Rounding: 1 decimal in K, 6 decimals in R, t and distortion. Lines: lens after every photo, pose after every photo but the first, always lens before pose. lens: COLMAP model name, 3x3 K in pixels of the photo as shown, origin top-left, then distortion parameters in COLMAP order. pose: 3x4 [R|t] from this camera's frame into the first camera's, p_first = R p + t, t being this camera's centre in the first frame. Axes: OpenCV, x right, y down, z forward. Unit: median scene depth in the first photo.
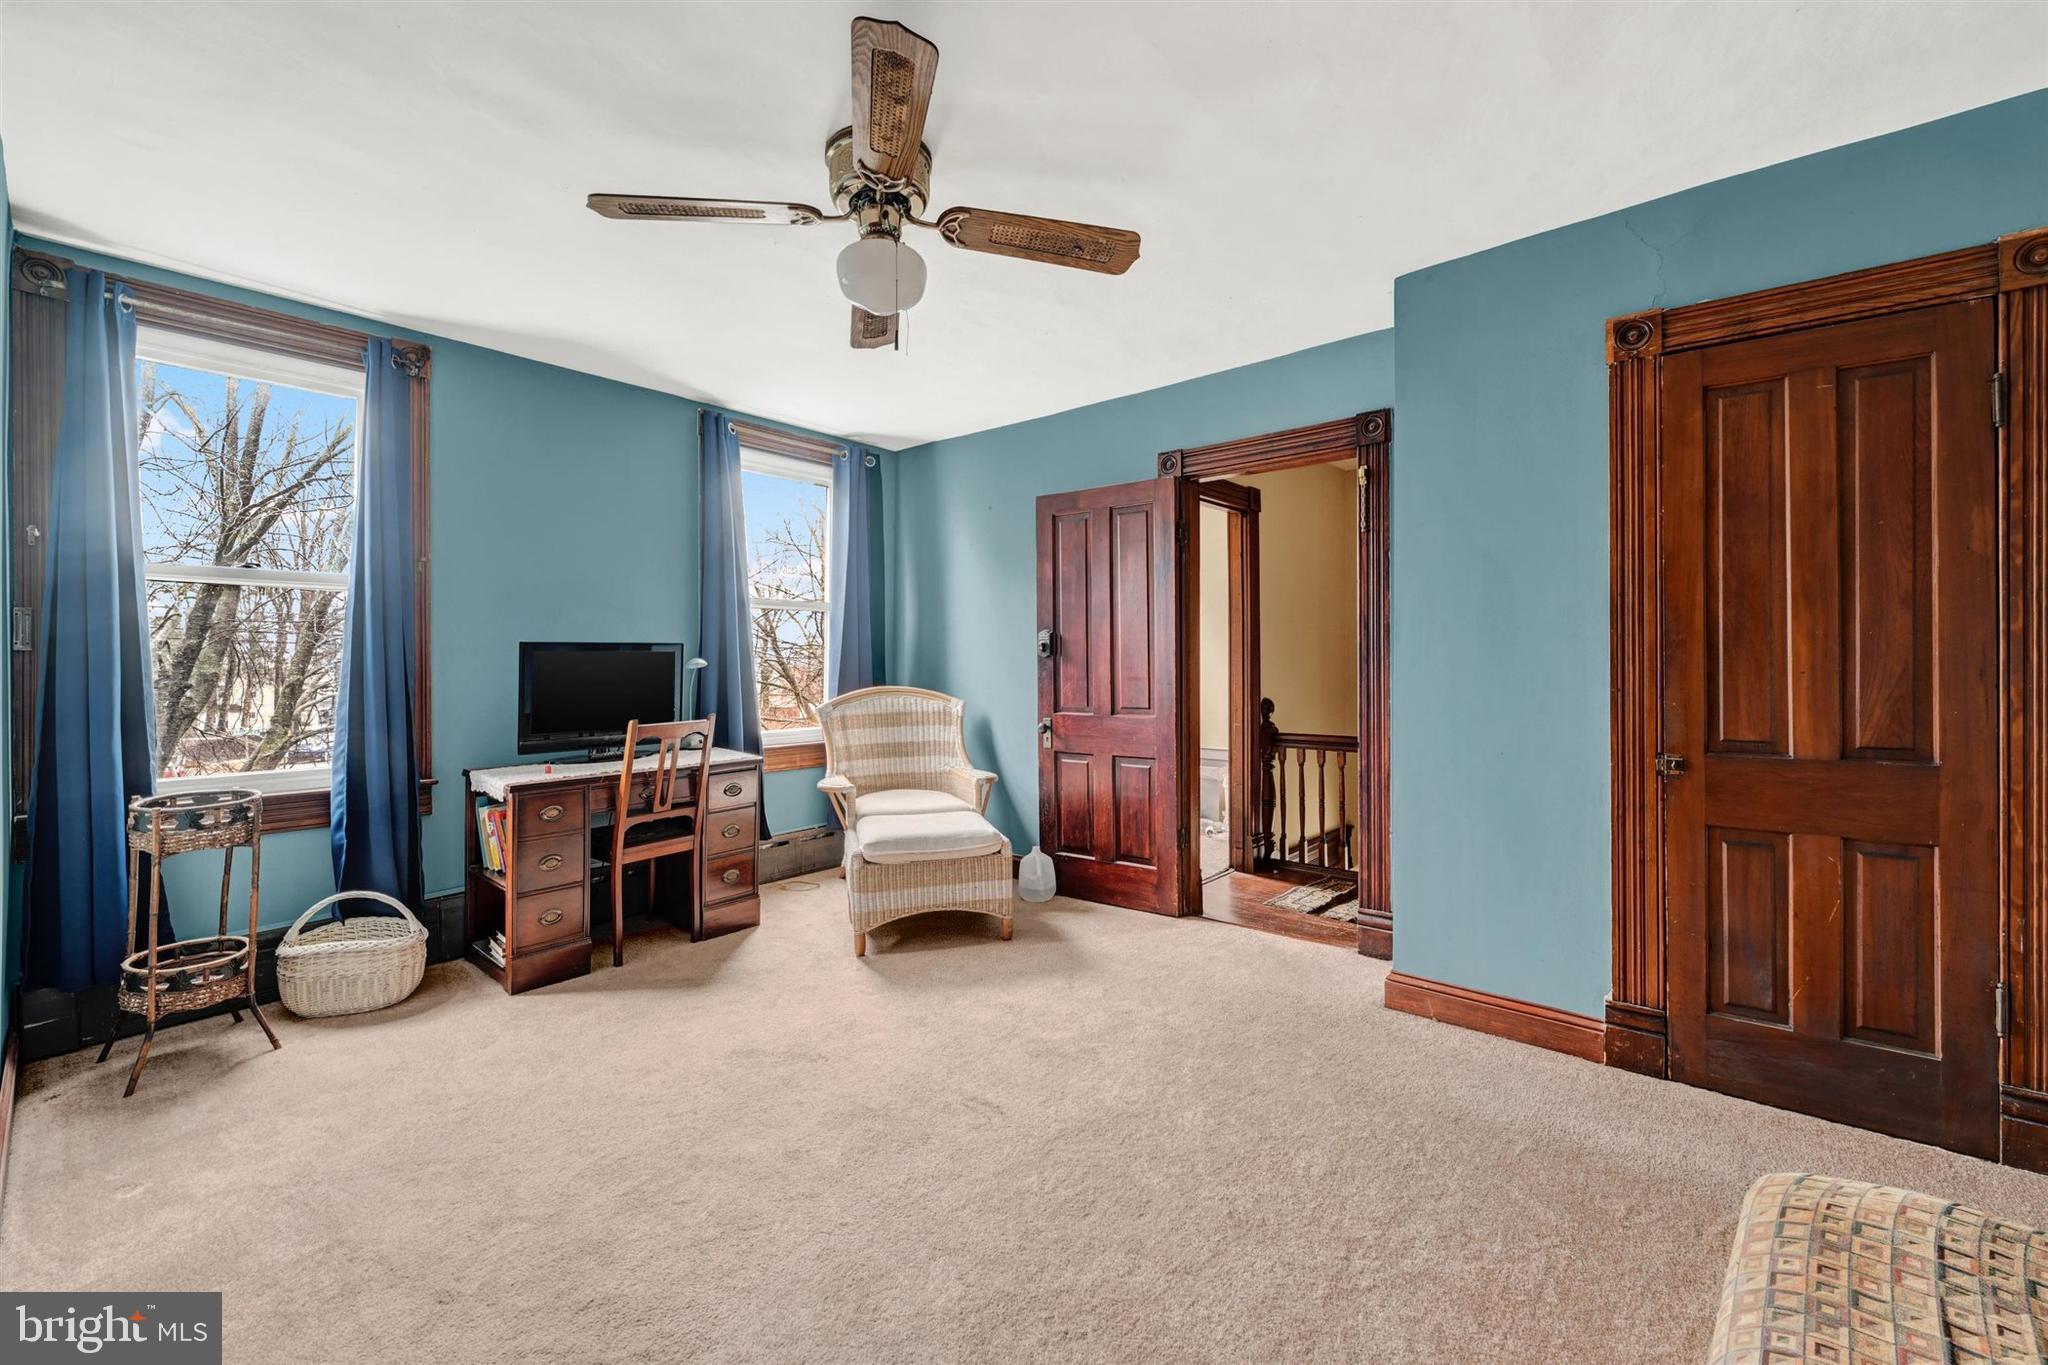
lens RADIAL K [[844.7, 0, 1025.5], [0, 844.7, 671.7], [0, 0, 1]] dist [0.018955, -0.000071]
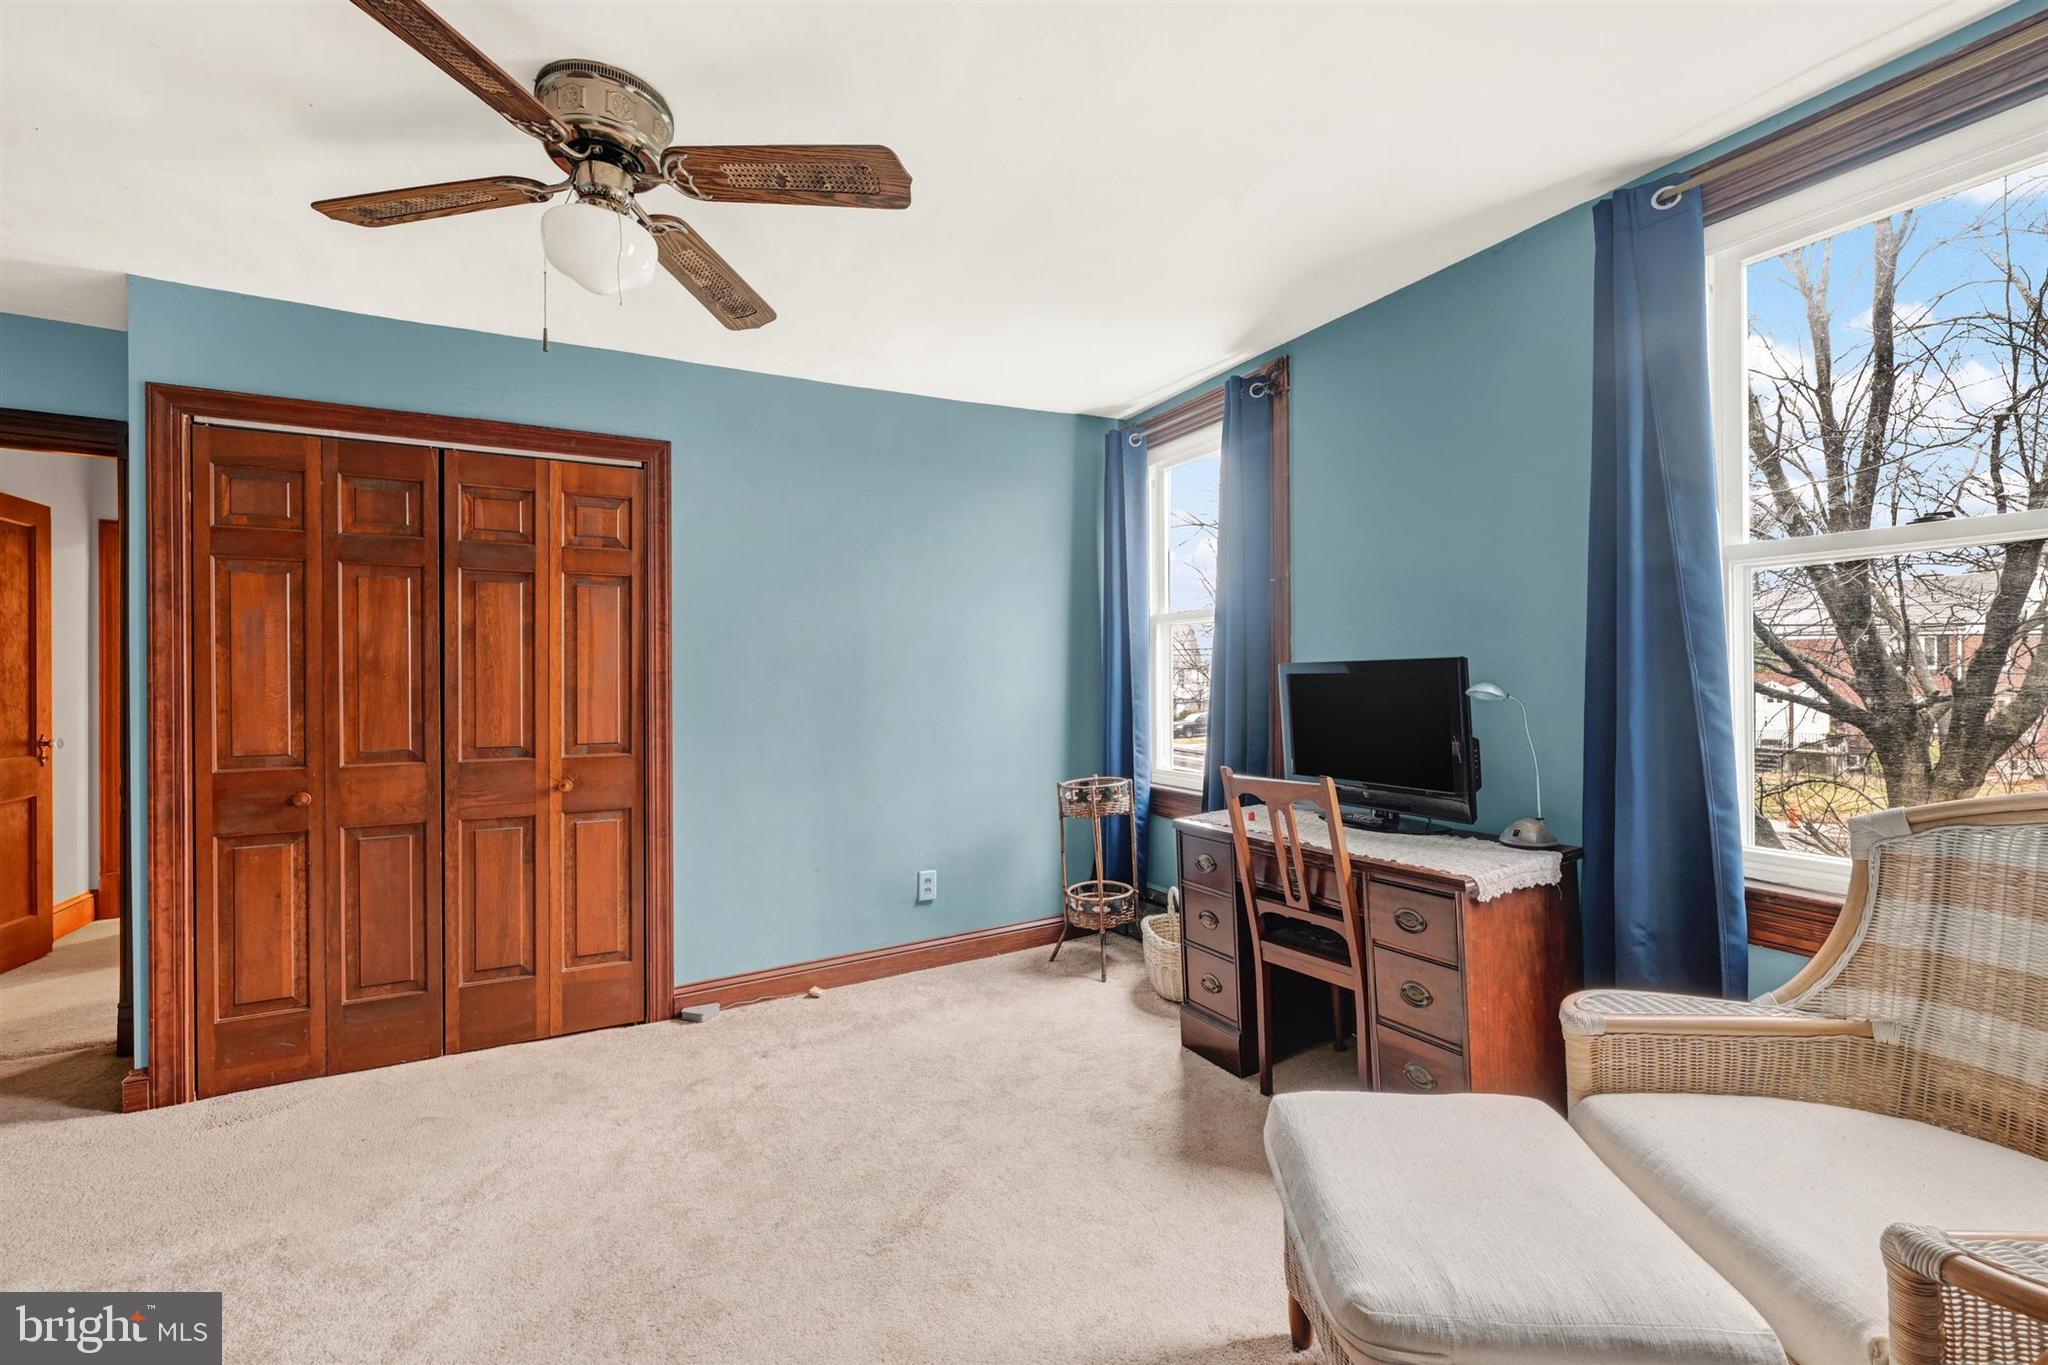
lens RADIAL K [[844.7, 0, 1025.5], [0, 844.7, 671.7], [0, 0, 1]] dist [0.018955, -0.000071]
pose [[-0.341948, 0.007113, -0.939692, 0.337447], [0.007244, 0.999962, 0.004933, -0.039276], [0.939691, -0.005120, -0.341987, 1.147674]]
